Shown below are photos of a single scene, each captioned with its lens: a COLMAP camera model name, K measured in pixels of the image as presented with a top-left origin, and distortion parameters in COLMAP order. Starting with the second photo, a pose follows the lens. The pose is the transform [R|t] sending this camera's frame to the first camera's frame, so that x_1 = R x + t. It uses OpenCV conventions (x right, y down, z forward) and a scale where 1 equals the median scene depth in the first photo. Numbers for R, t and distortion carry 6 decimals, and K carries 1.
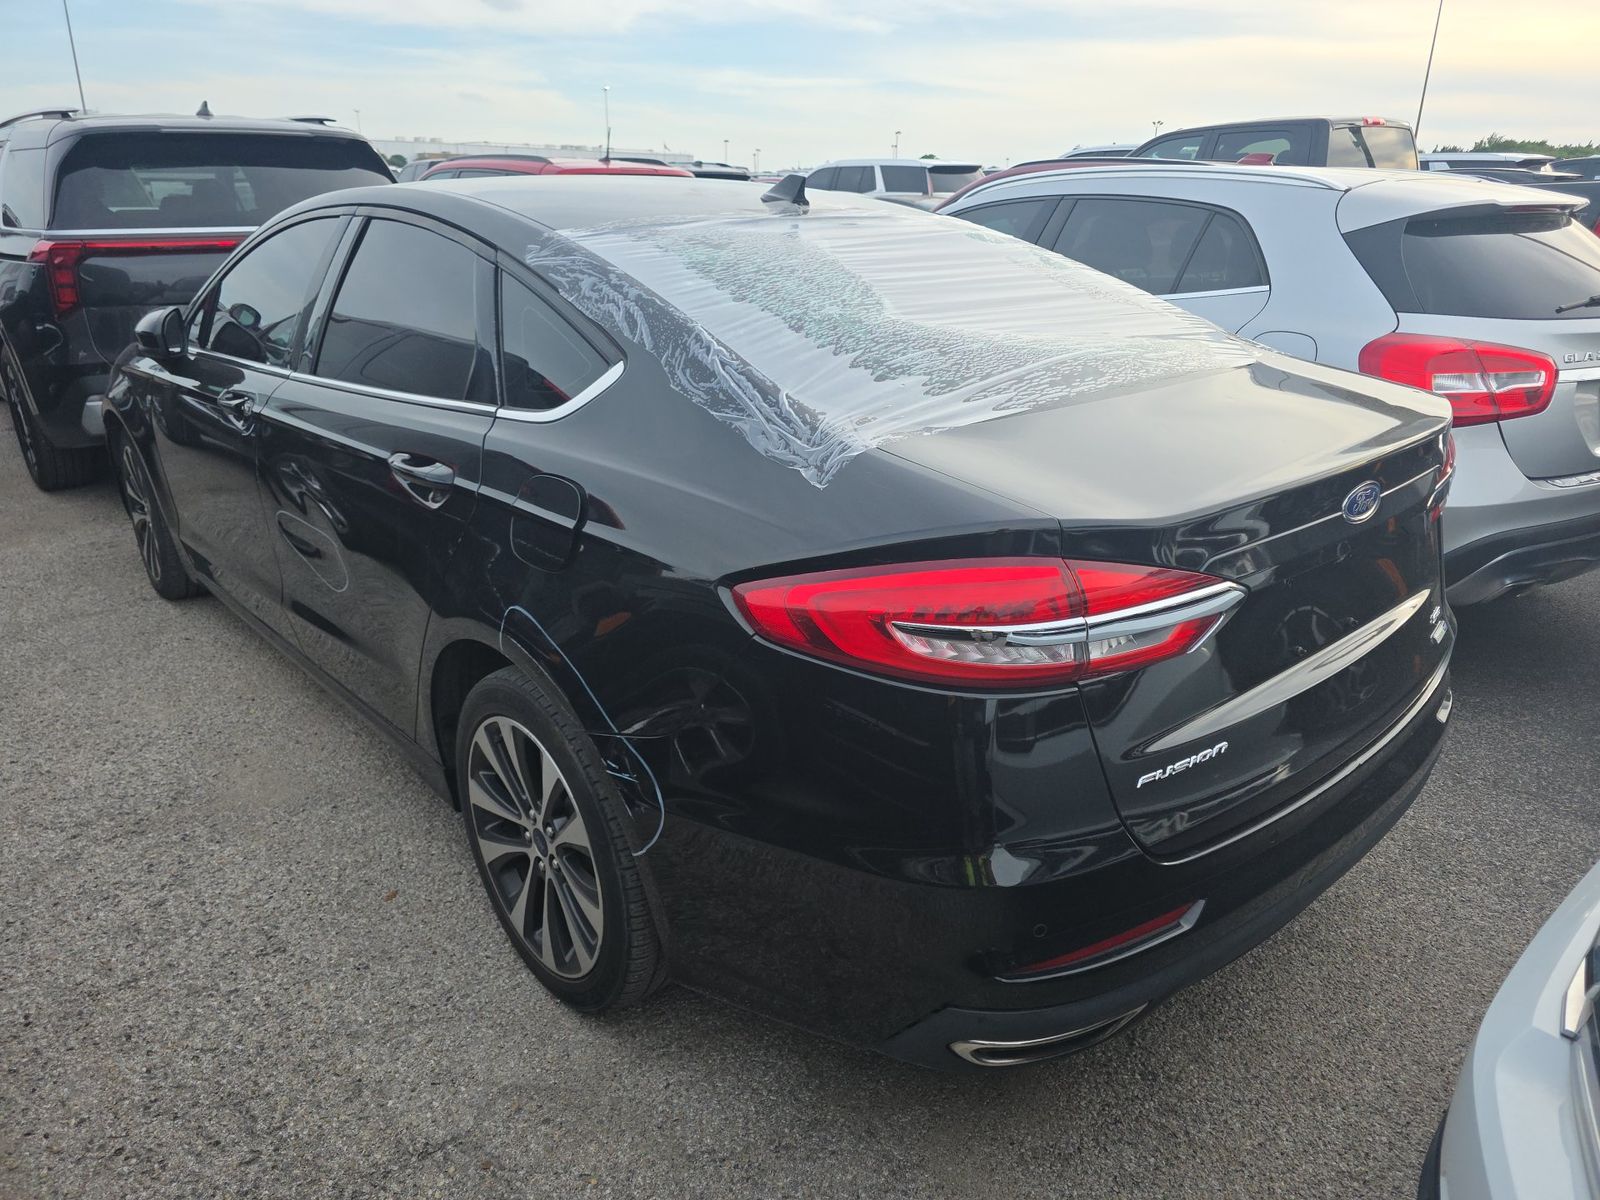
lens RADIAL K [[1092.3, 0, 801.7], [0, 1092.3, 596.4], [0, 0, 1]] dist [0.040360, -0.031629]
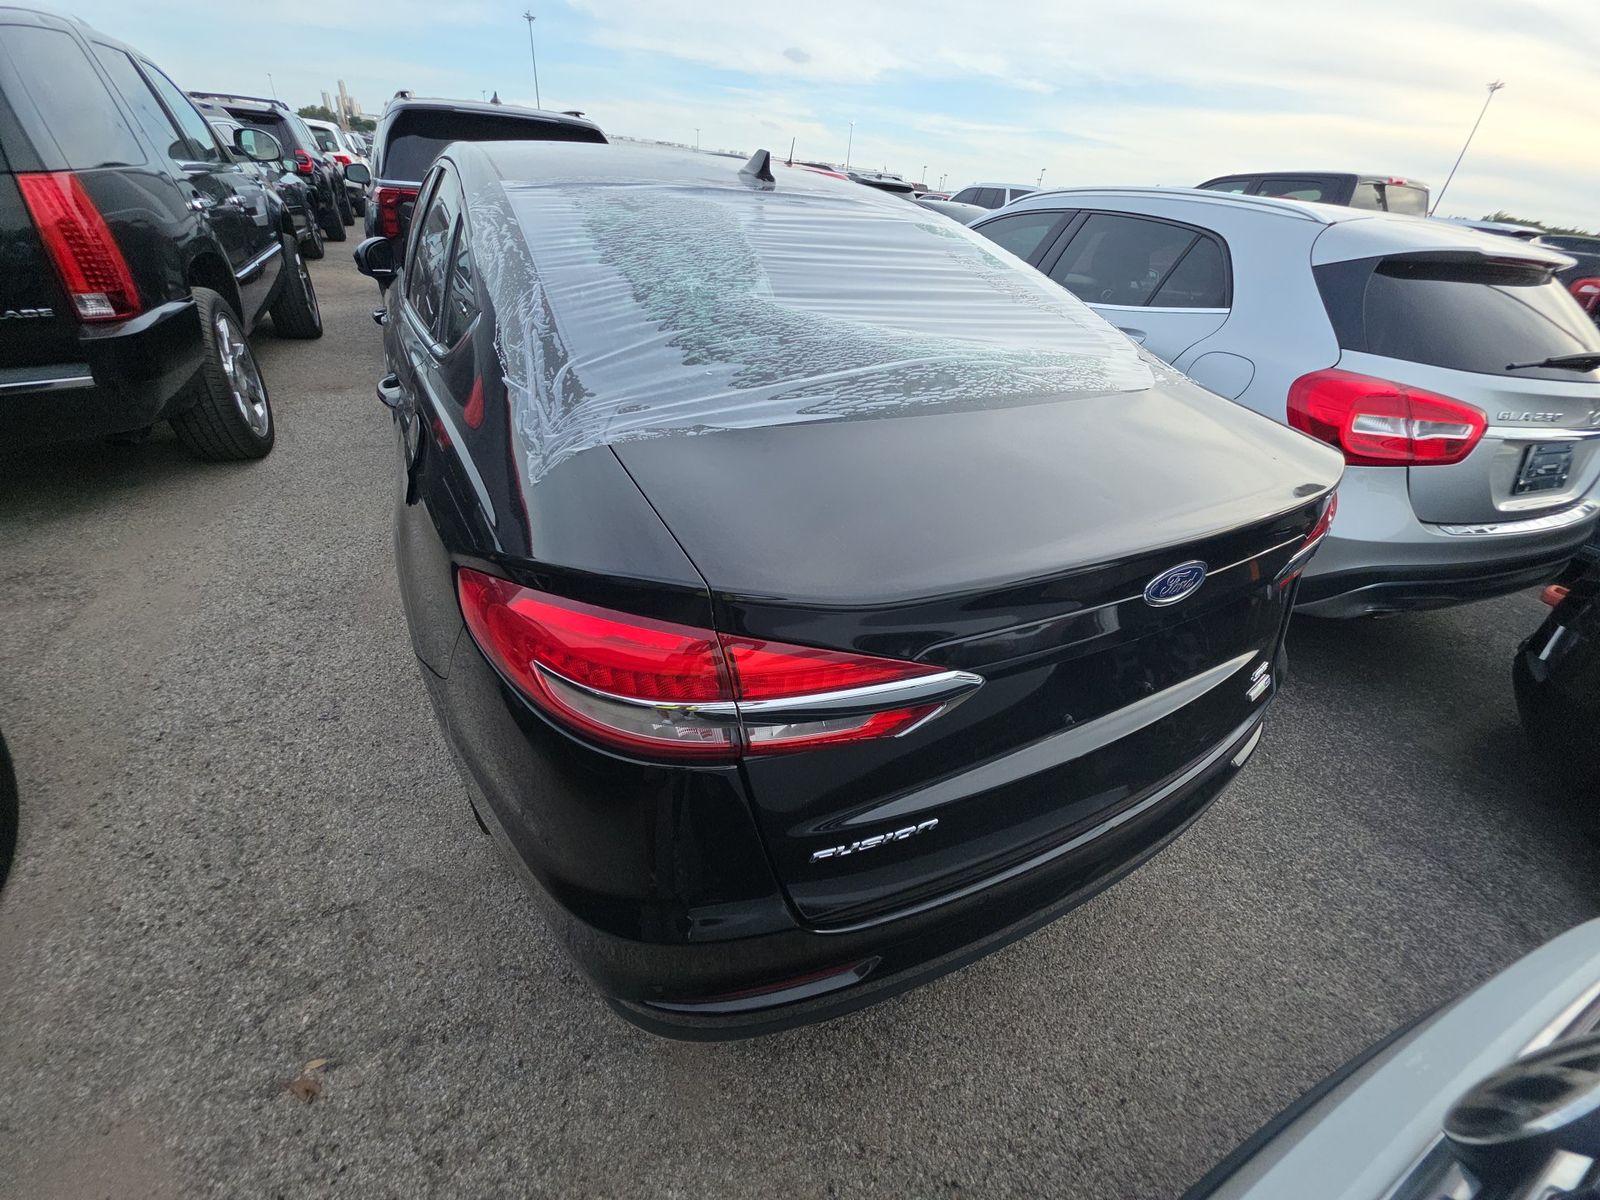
lens RADIAL K [[636.3, 0, 796.6], [0, 636.3, 603.0], [0, 0, 1]] dist [0.007520, -0.005263]
pose [[0.970627, 0.184238, -0.154724, 0.208774], [-0.148244, 0.964508, 0.218513, -0.095185], [0.189491, -0.189158, 0.963490, 0.318185]]
